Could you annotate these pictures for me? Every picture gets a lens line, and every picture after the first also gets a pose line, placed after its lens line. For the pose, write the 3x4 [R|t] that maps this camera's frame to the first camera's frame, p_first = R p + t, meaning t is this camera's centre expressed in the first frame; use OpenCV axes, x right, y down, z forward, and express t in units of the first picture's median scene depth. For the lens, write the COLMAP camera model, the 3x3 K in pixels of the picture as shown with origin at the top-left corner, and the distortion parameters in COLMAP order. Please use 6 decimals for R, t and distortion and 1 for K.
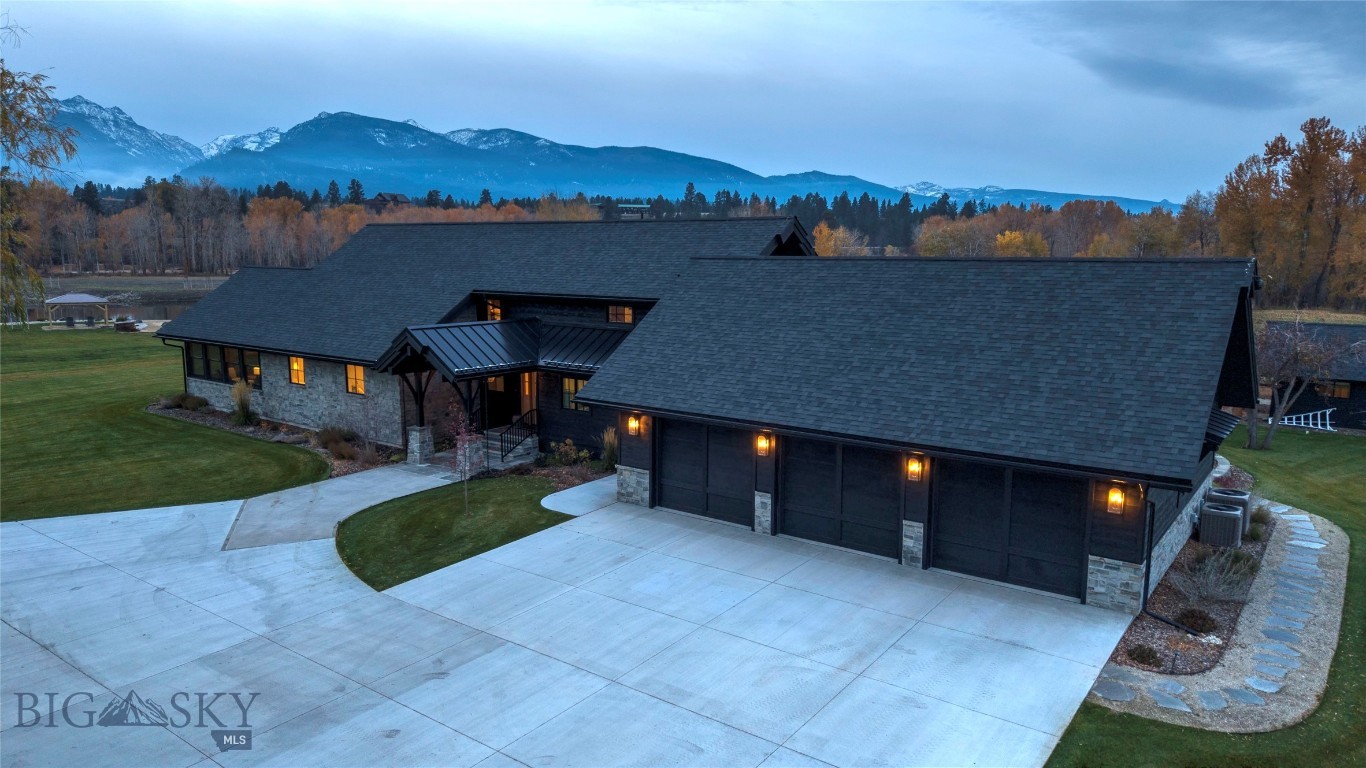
lens RADIAL K [[973.0, 0, 683.0], [0, 973.0, 384.0], [0, 0, 1]] dist [0.007134, 0.002751]
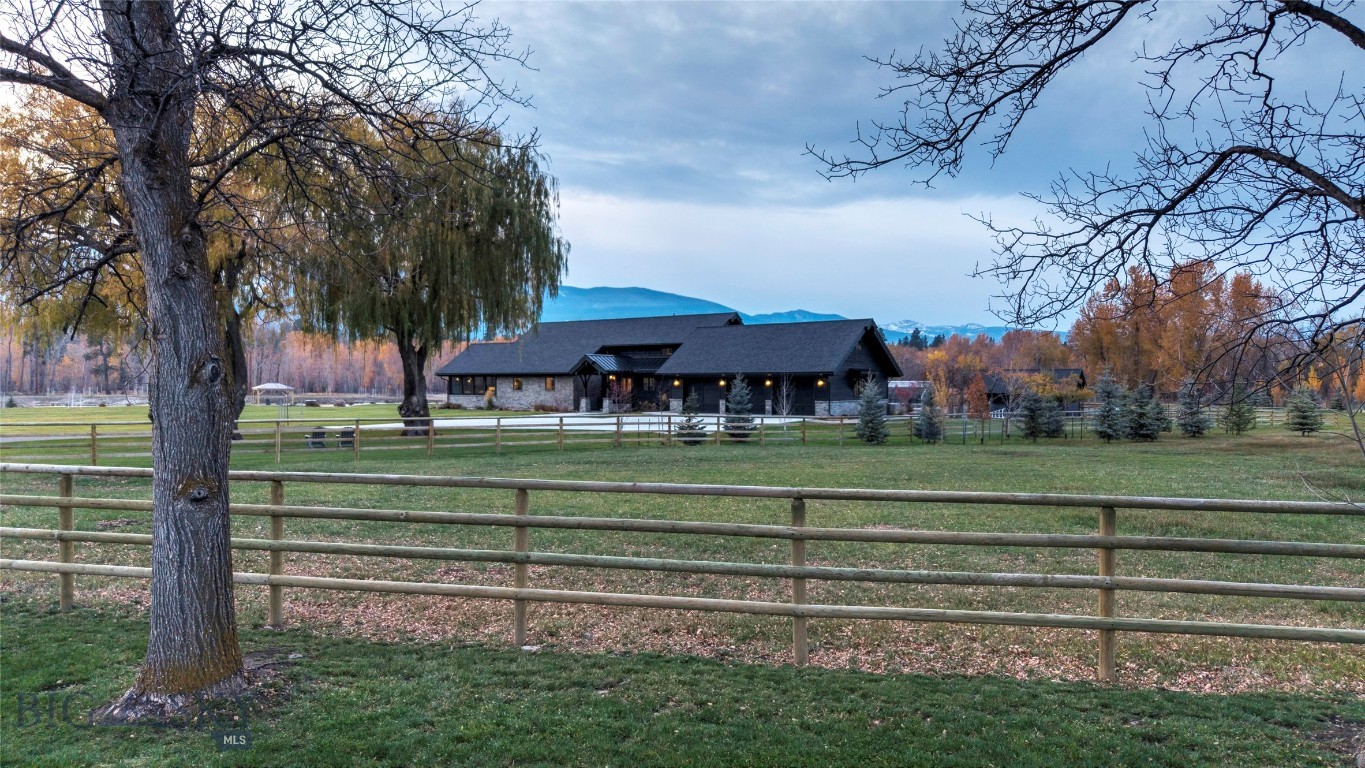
lens RADIAL K [[972.3, 0, 682.5], [0, 972.3, 384.0], [0, 0, 1]] dist [0.007134, 0.002751]
pose [[0.999986, -0.003893, 0.003449, -0.034507], [0.004340, 0.990037, -0.140744, 0.353982], [-0.002867, 0.140757, 0.990040, -1.411247]]
